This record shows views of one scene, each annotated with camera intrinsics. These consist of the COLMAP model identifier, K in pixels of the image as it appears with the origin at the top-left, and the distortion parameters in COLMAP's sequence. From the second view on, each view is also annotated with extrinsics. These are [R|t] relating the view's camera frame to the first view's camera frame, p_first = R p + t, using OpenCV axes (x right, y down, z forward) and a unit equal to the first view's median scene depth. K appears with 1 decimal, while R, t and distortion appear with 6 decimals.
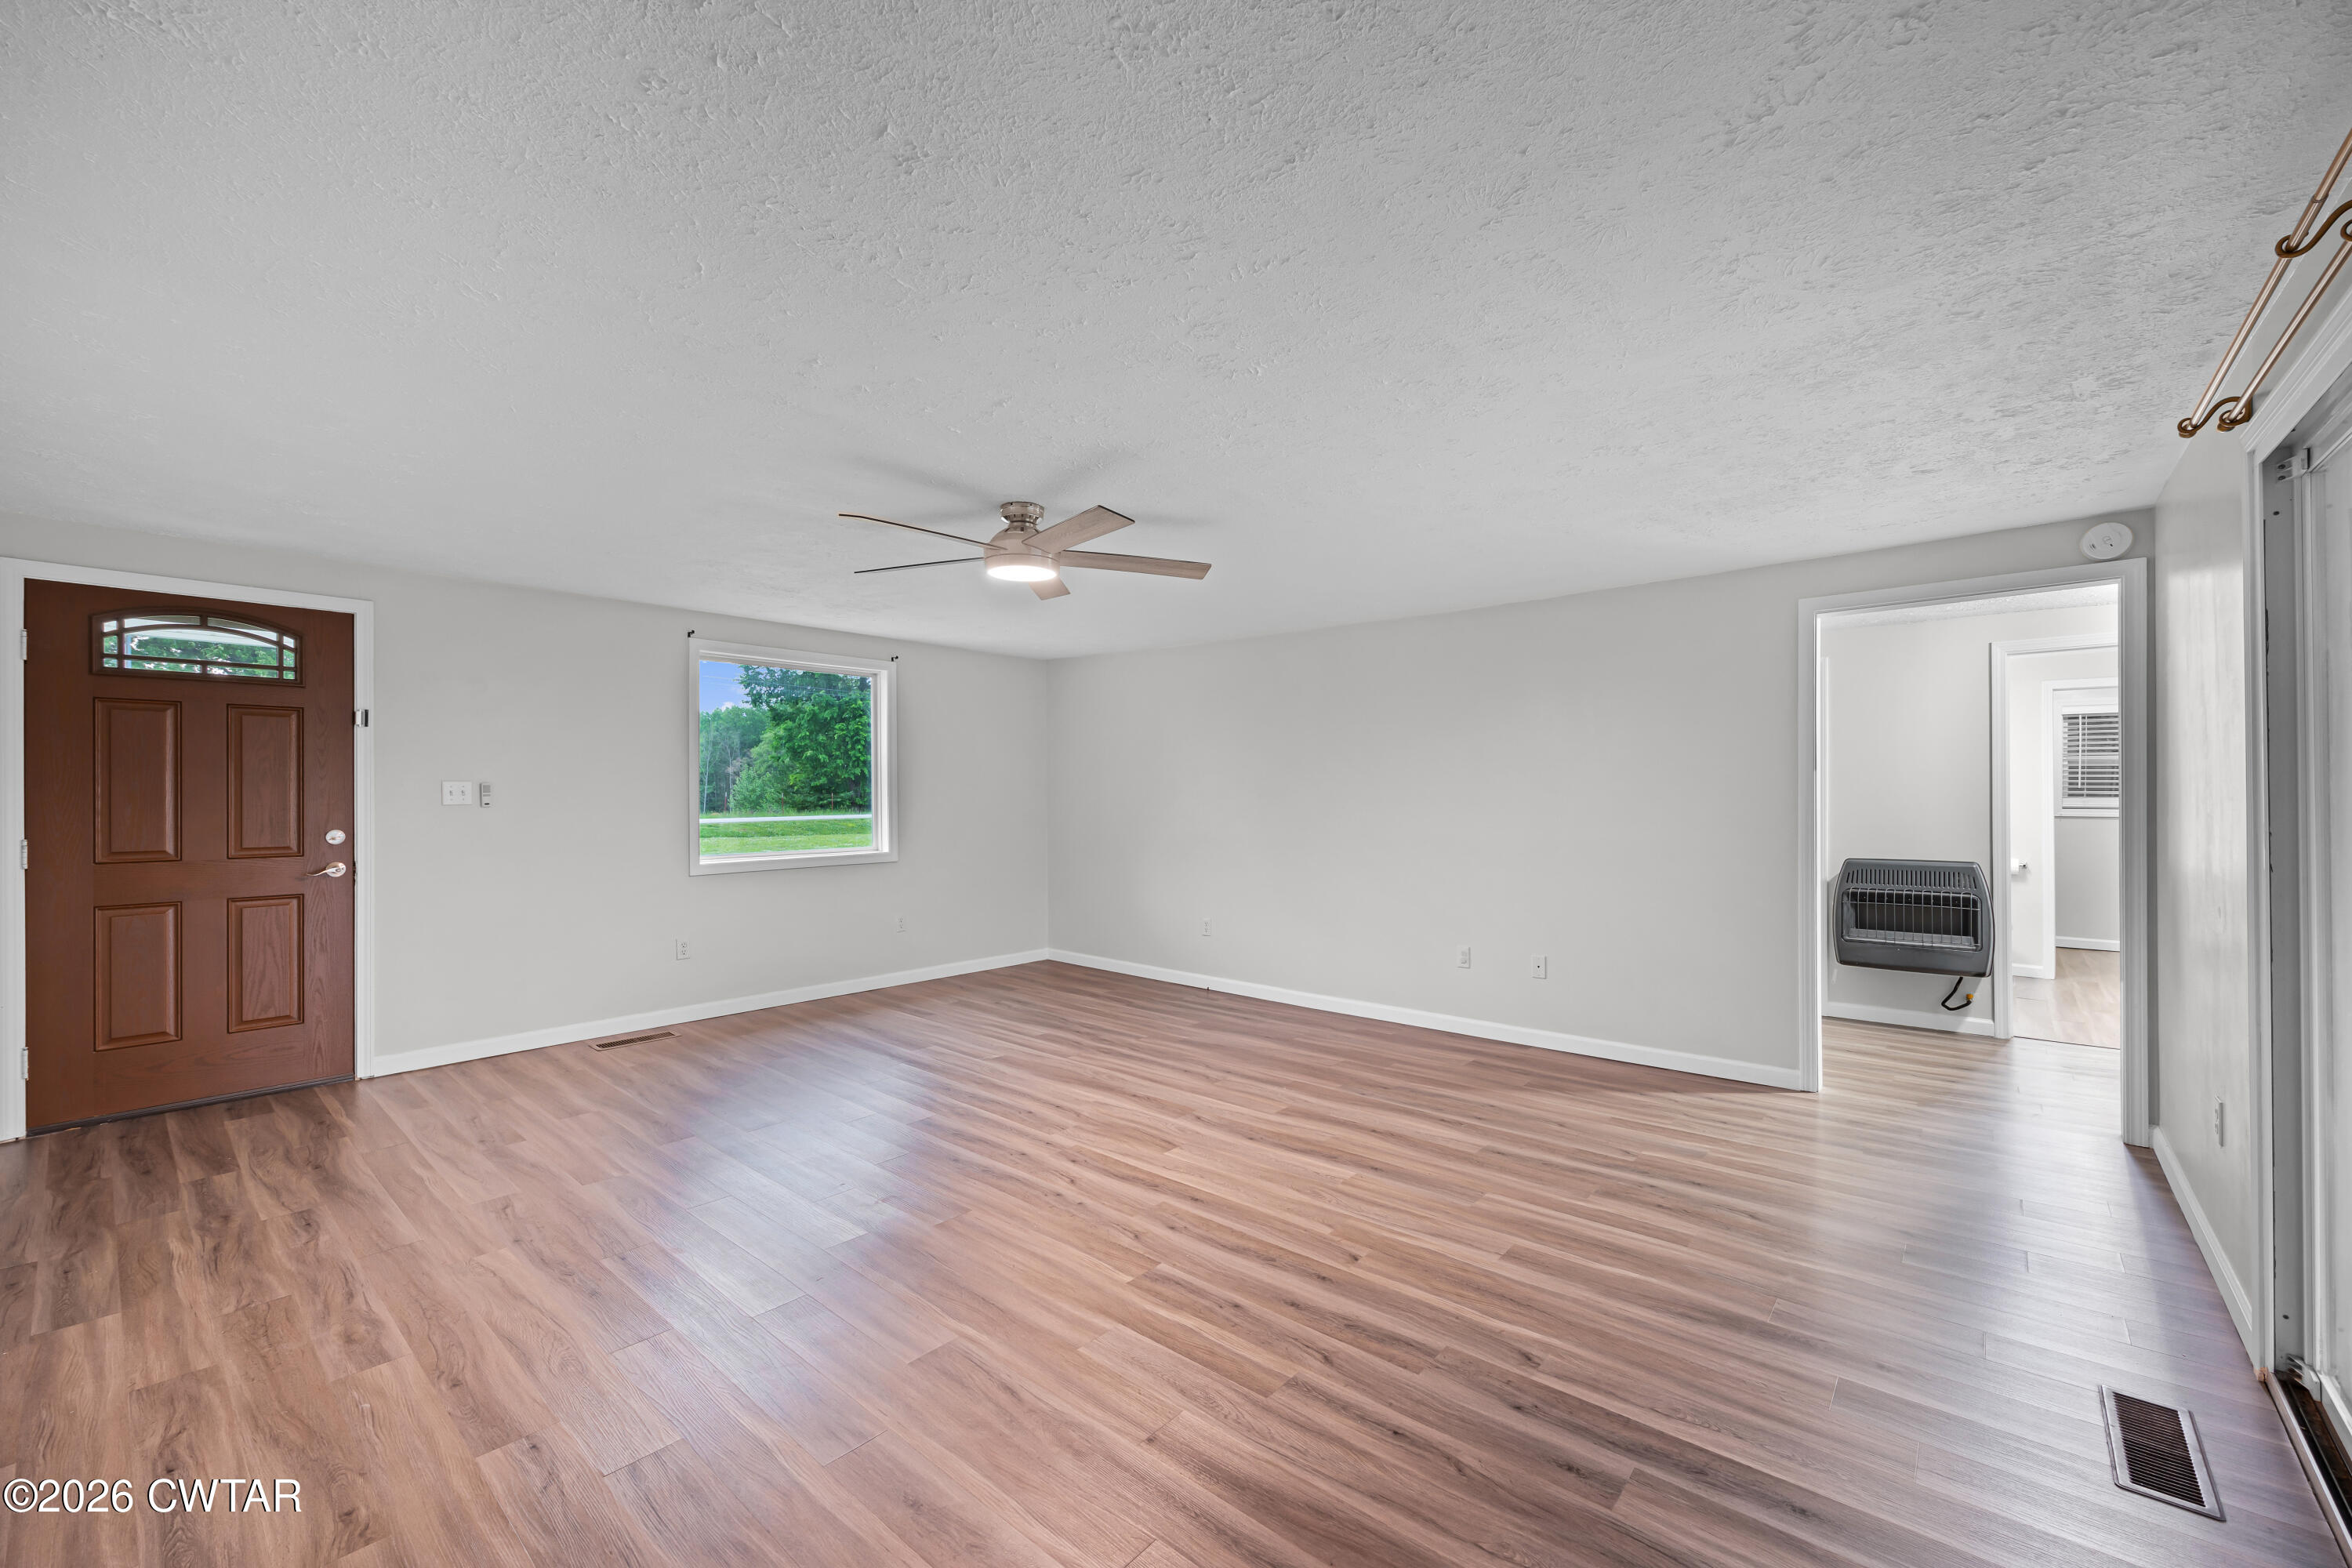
lens RADIAL K [[946.8, 0, 1181.3], [0, 946.8, 789.3], [0, 0, 1]] dist [-0.002160, 0.001111]
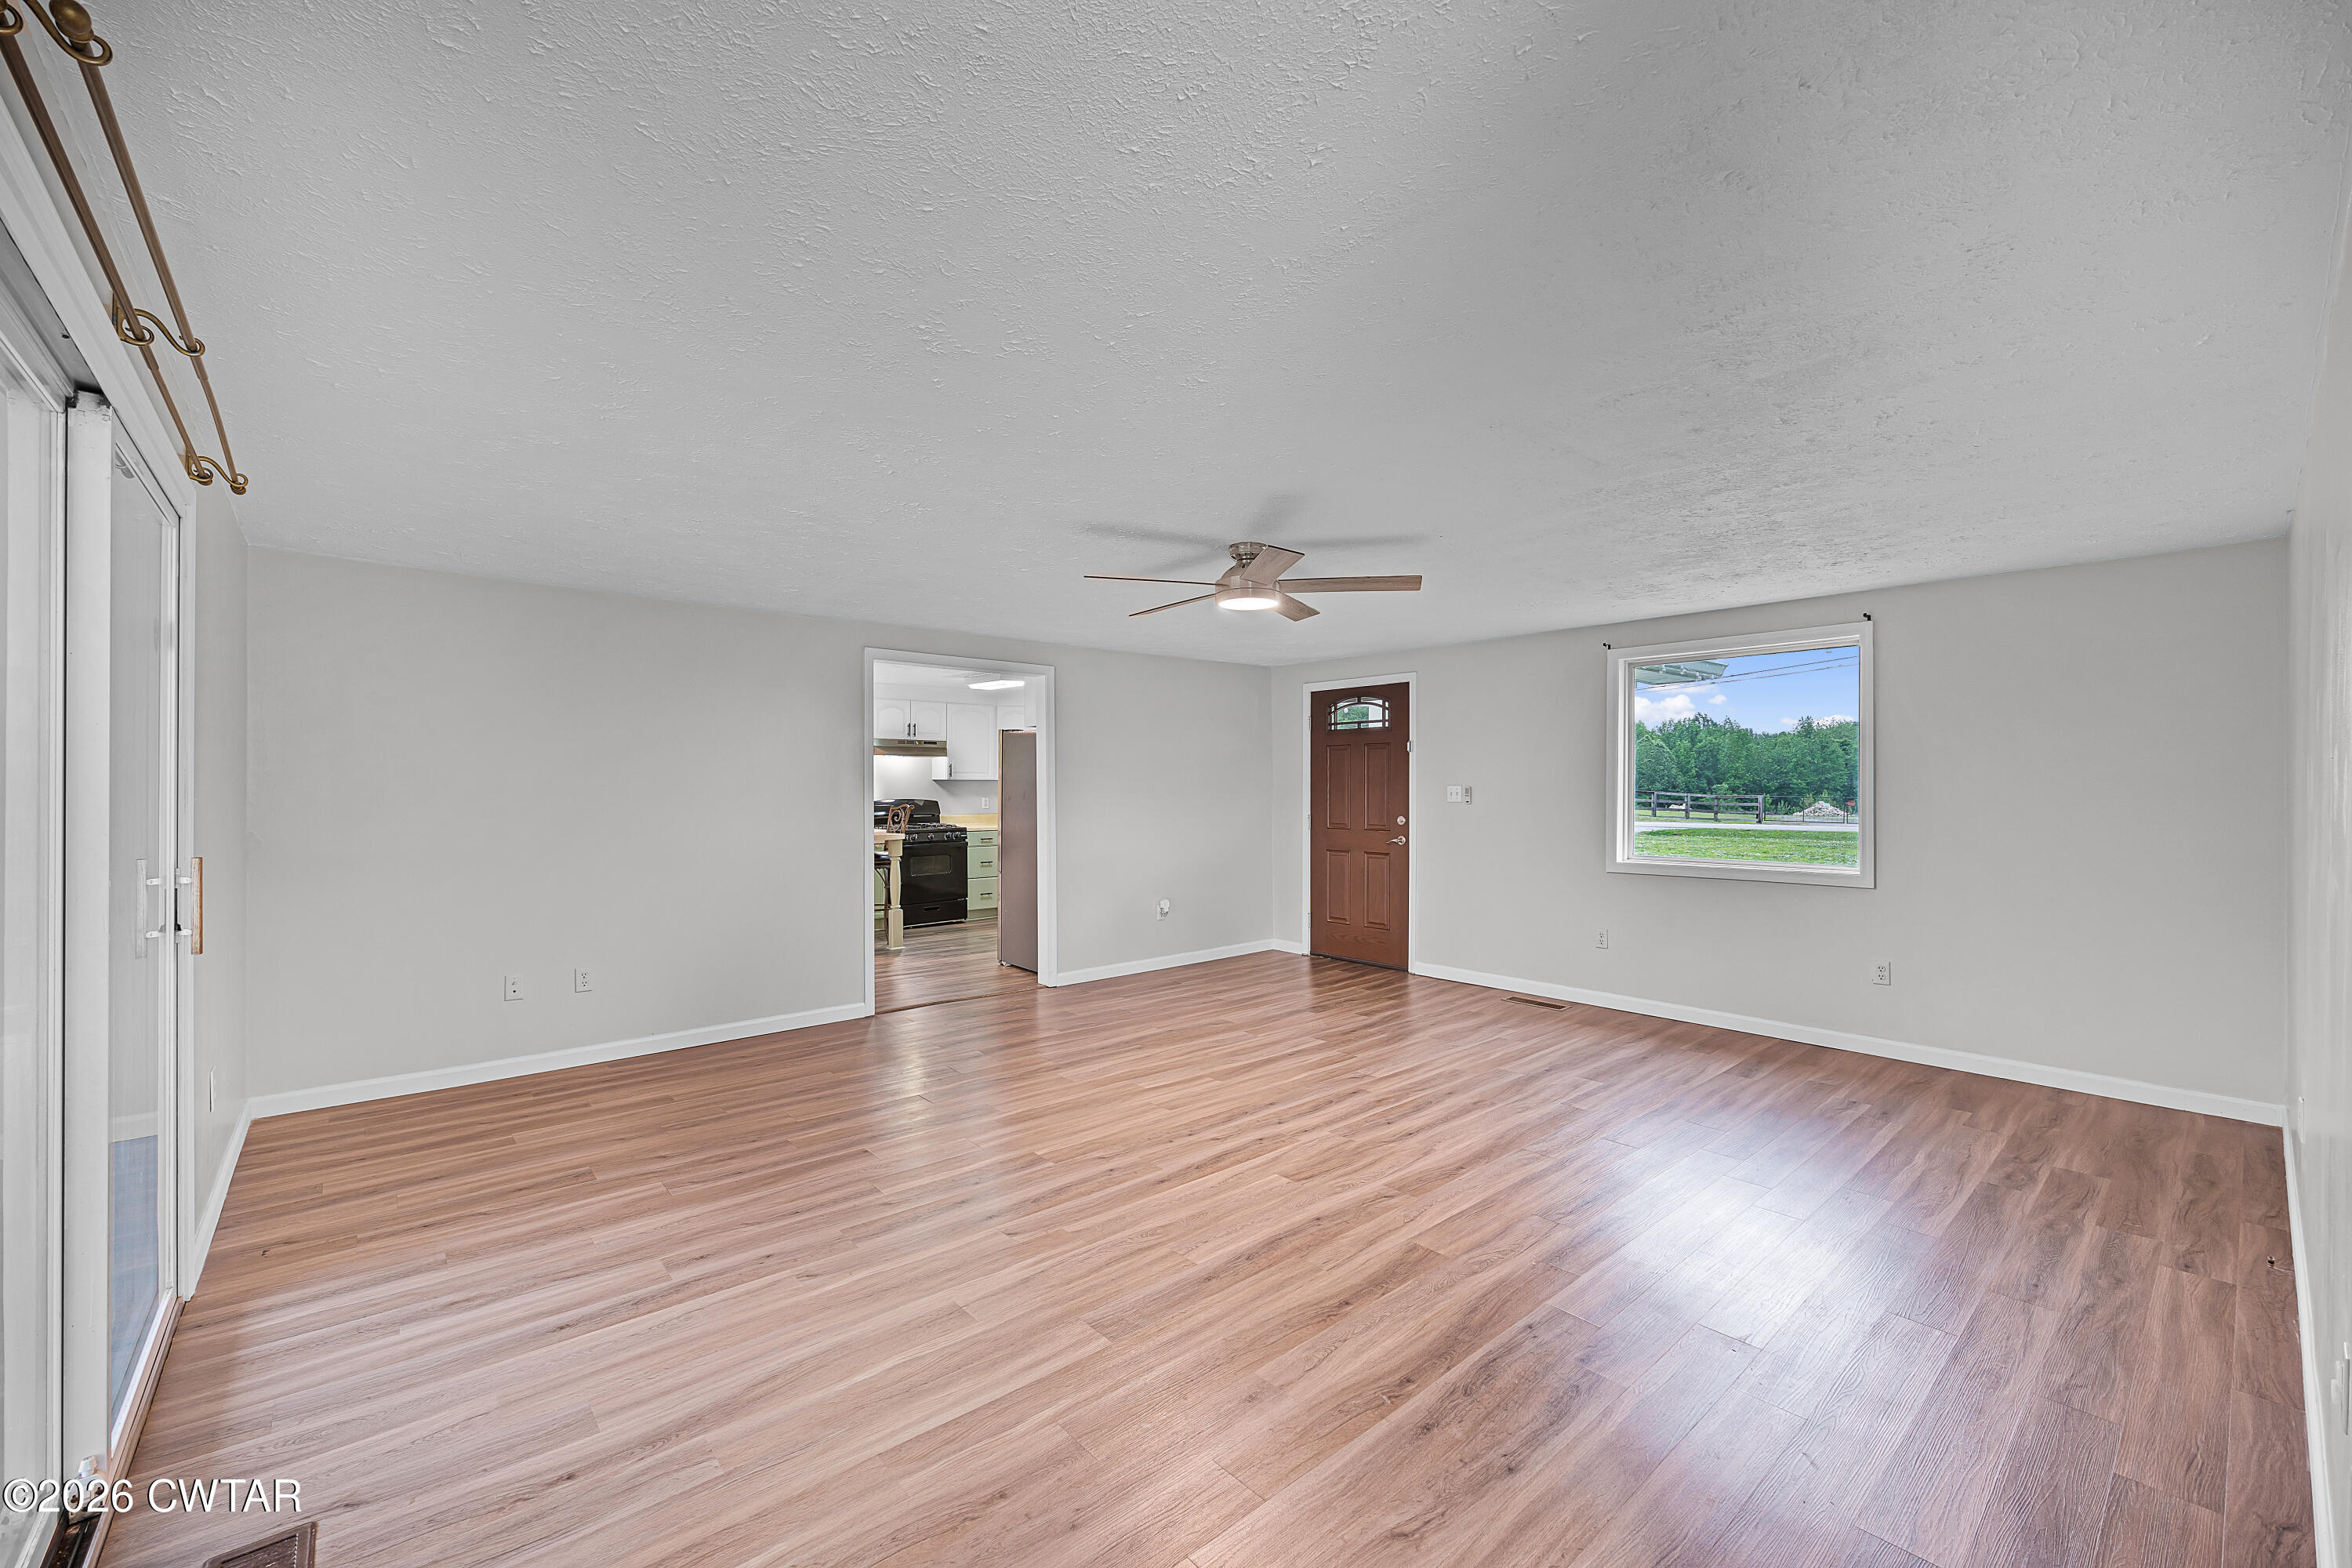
lens RADIAL K [[946.8, 0, 1175.5], [0, 946.8, 782.8], [0, 0, 1]] dist [-0.002160, 0.001111]
pose [[-0.149011, -0.008692, -0.988797, 0.923655], [0.001118, 0.999959, -0.008959, -0.000121], [0.988835, -0.002440, -0.148996, 1.023668]]
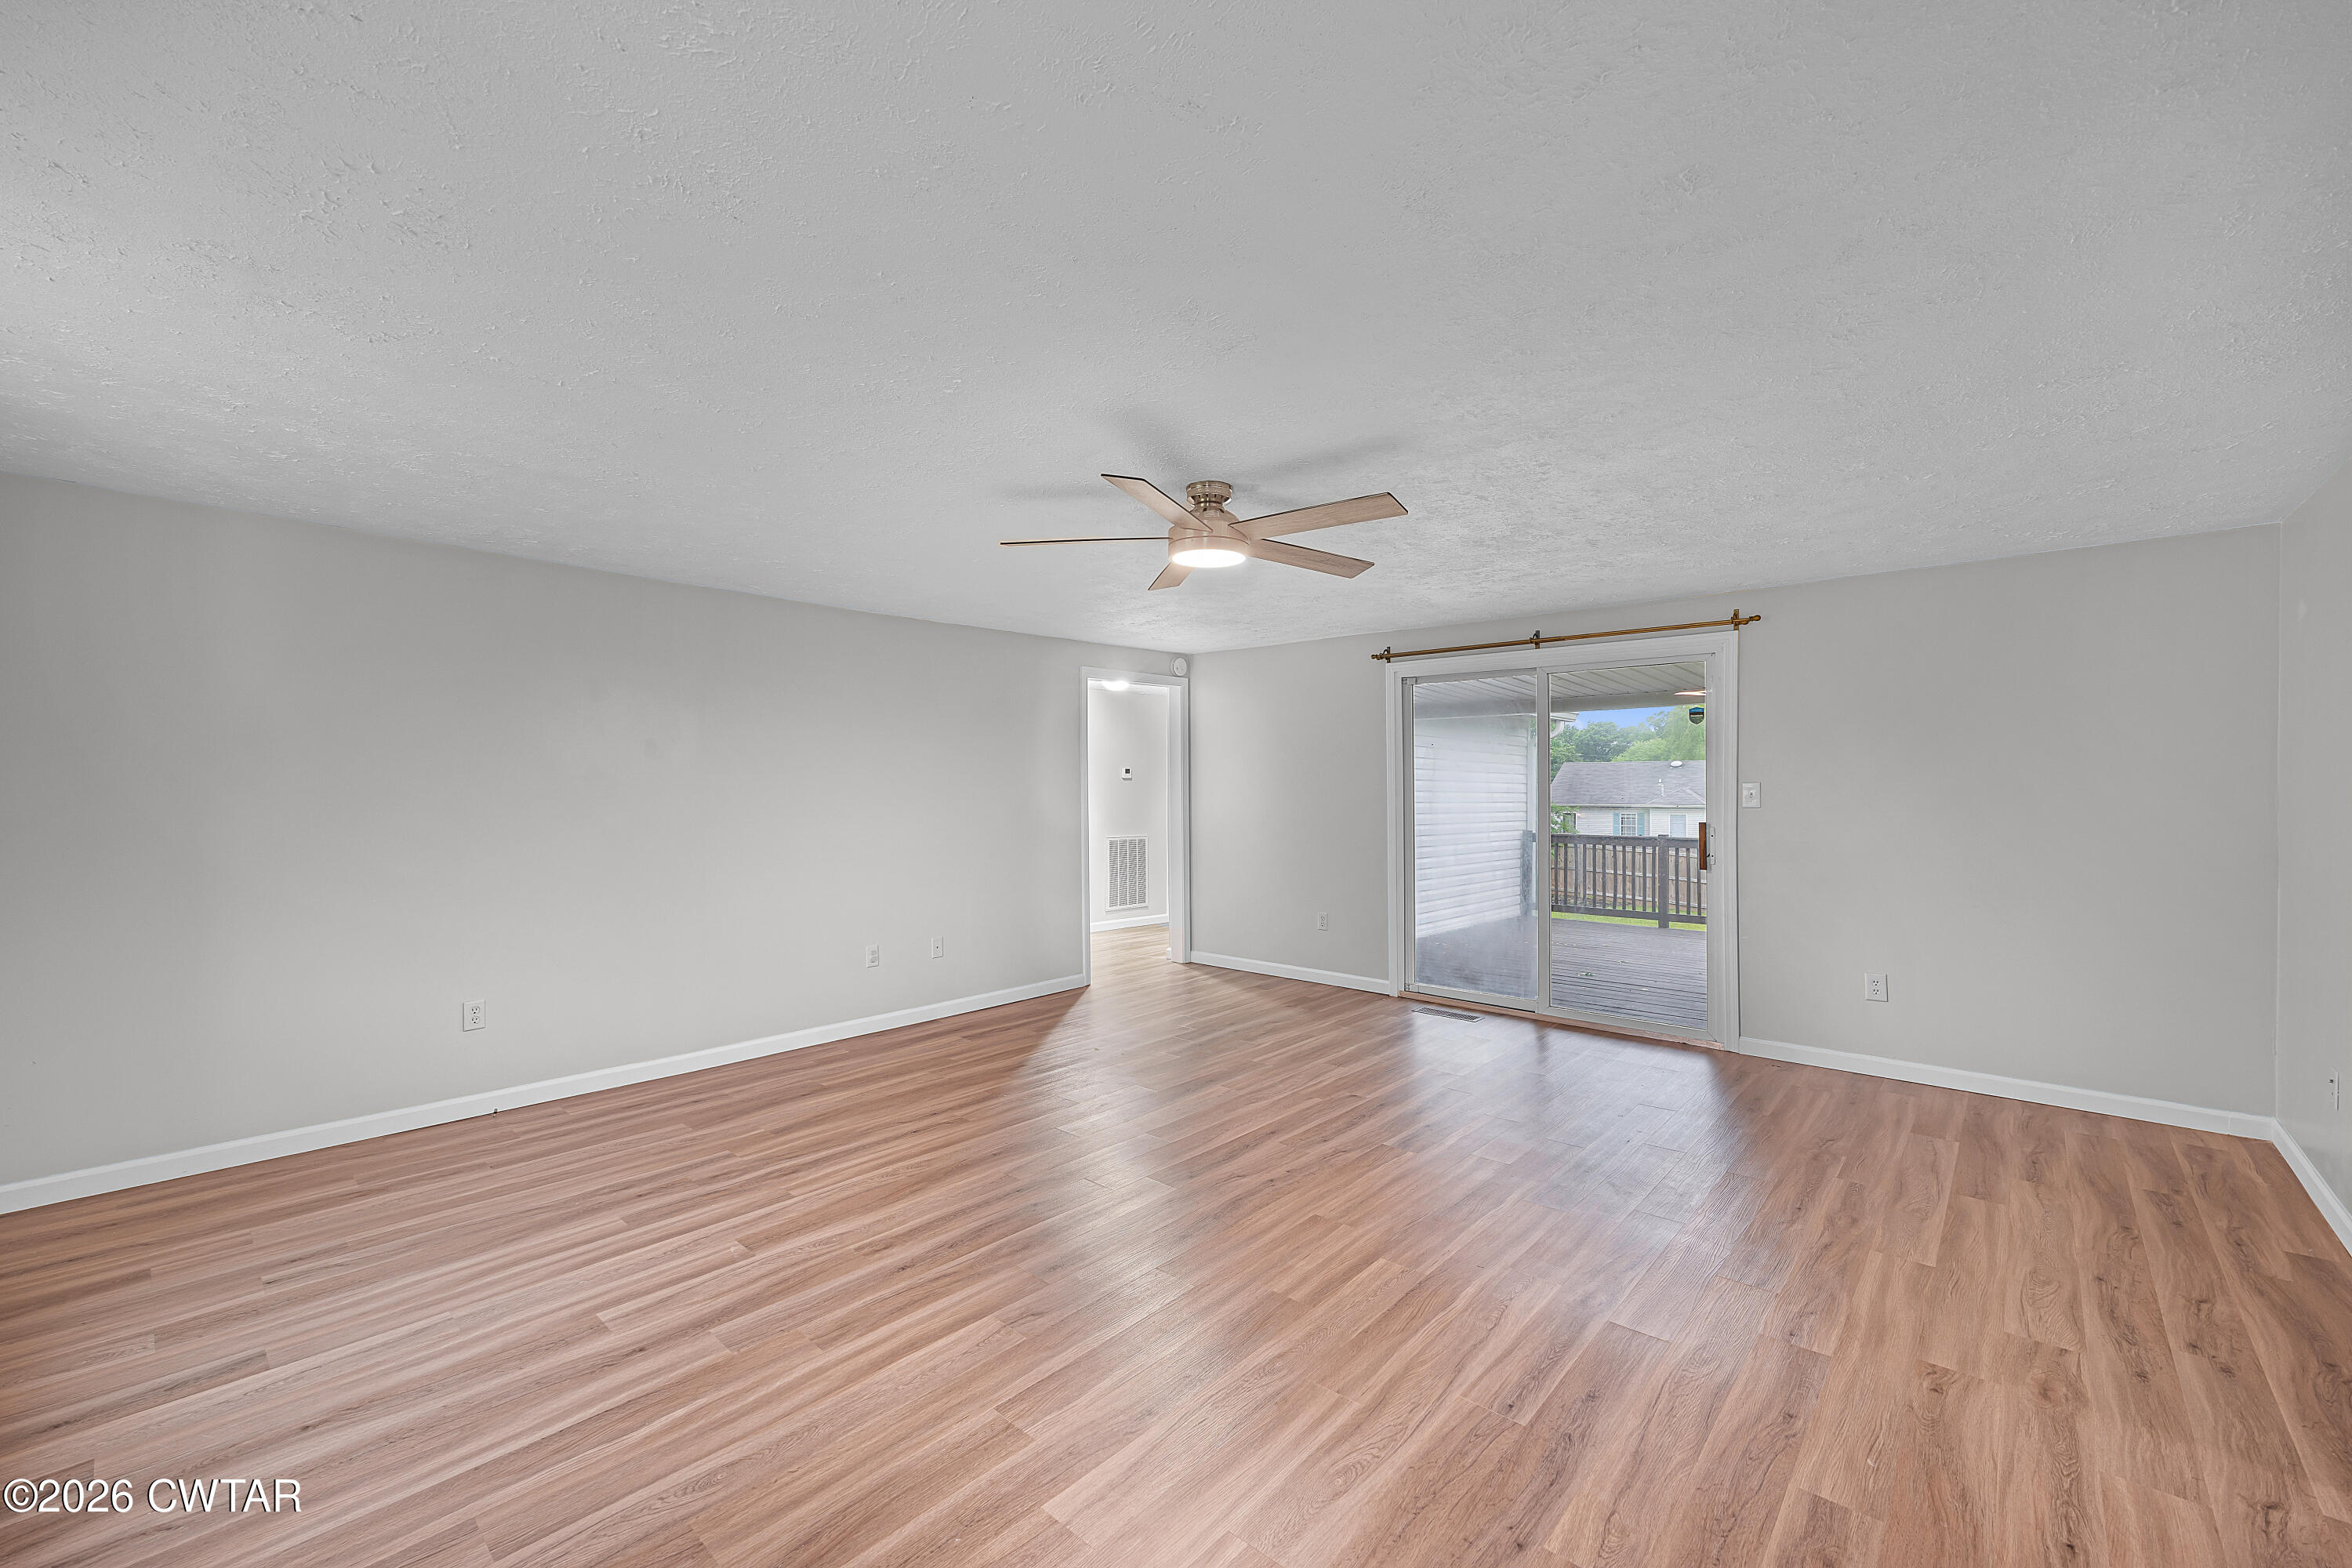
lens RADIAL K [[946.8, 0, 1186.7], [0, 946.8, 789.3], [0, 0, 1]] dist [-0.002160, 0.001111]
pose [[0.014444, 0.000744, 0.999895, -1.032879], [0.000117, 1.000000, -0.000745, 0.000130], [-0.999896, 0.000128, 0.014444, 0.952325]]
